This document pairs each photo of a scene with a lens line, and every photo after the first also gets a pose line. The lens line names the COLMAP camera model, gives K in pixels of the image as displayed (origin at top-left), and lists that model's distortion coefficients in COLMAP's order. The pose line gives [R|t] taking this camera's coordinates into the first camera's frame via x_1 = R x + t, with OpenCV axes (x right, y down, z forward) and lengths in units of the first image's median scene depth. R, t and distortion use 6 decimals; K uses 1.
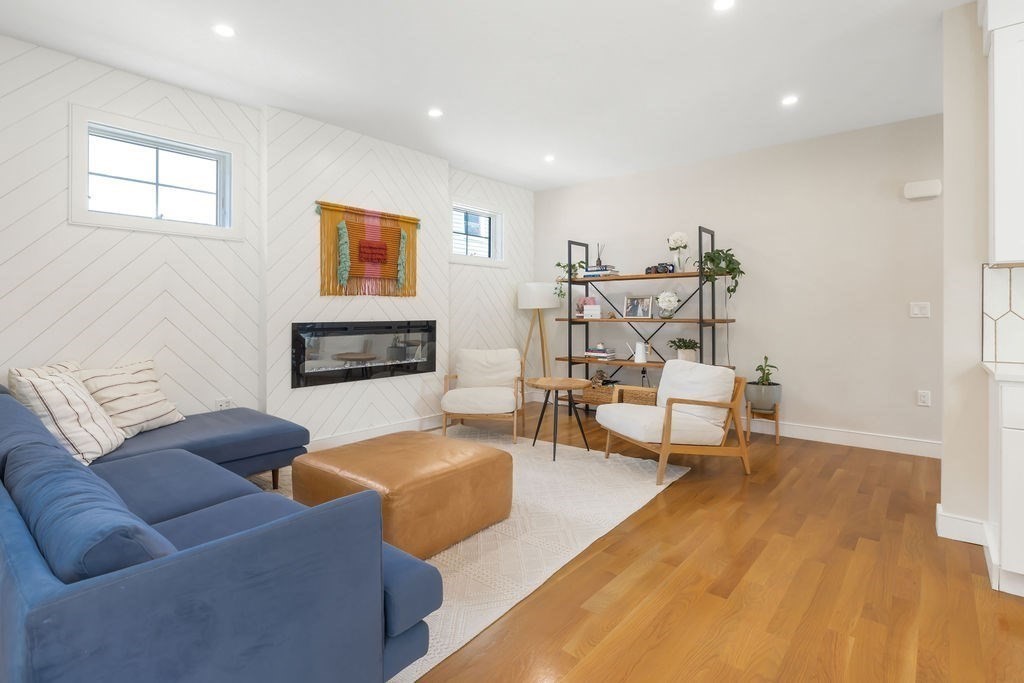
lens RADIAL K [[496.9, 0, 510.1], [0, 496.9, 320.8], [0, 0, 1]] dist [-0.011467, 0.000491]
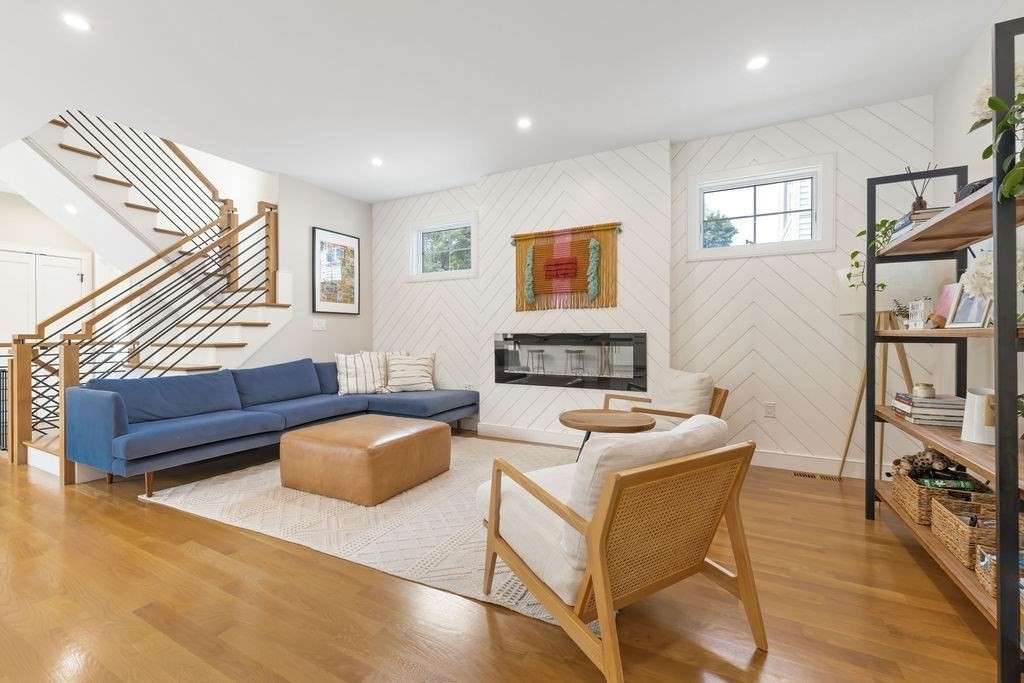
lens RADIAL K [[452.2, 0, 512.0], [0, 452.2, 341.5], [0, 0, 1]] dist [0.002607, 0.000427]
pose [[0.197515, 0.022021, -0.980052, 0.656618], [-0.009268, 0.999745, 0.020596, 0.000421], [0.980256, 0.005015, 0.197669, 0.698573]]
